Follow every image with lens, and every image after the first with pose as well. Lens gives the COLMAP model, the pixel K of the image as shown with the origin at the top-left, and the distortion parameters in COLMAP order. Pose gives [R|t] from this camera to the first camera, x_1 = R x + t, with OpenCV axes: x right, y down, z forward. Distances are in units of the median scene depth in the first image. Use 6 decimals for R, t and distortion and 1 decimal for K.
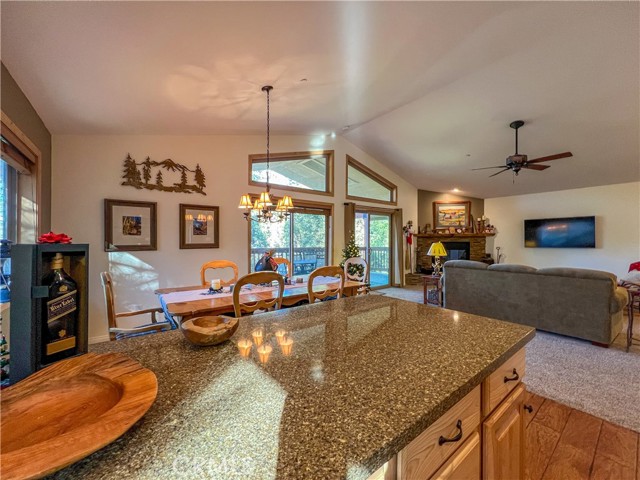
lens RADIAL K [[255.5, 0, 318.0], [0, 255.5, 239.5], [0, 0, 1]] dist [-0.000985, -0.000131]
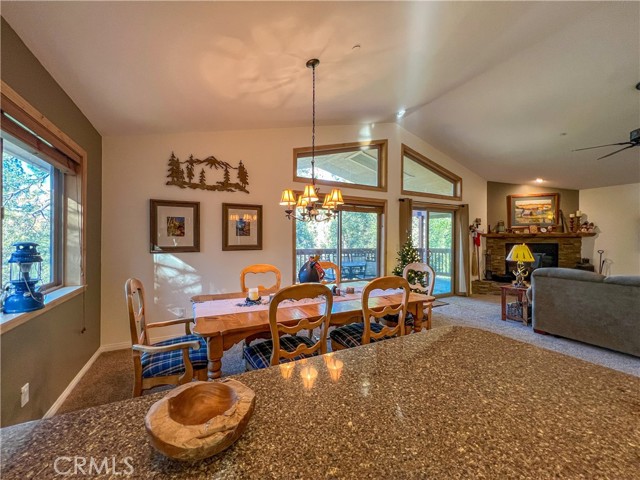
lens RADIAL K [[255.5, 0, 318.0], [0, 255.5, 239.5], [0, 0, 1]] dist [-0.000985, -0.000131]
pose [[0.983741, 0.001734, -0.179582, -0.017479], [-0.001595, 0.999998, 0.000914, -0.004739], [0.179584, -0.000613, 0.983743, 0.104823]]
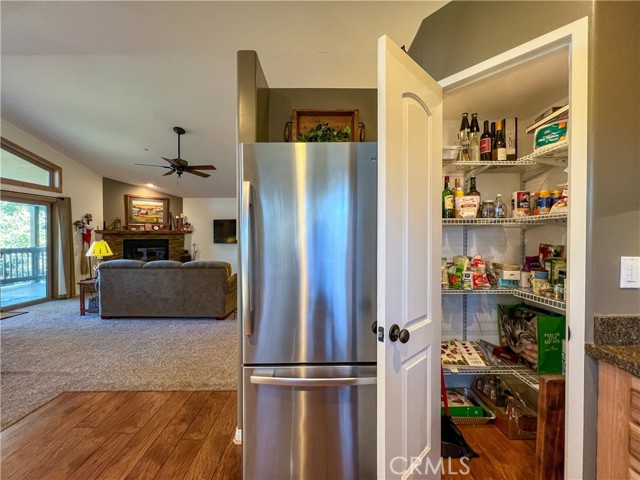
lens RADIAL K [[255.5, 0, 318.0], [0, 255.5, 239.5], [0, 0, 1]] dist [-0.000985, -0.000131]
pose [[0.611284, -0.012630, 0.791310, 0.258448], [0.002497, 0.999898, 0.014030, -0.002941], [-0.791407, -0.006600, 0.611254, -0.120534]]
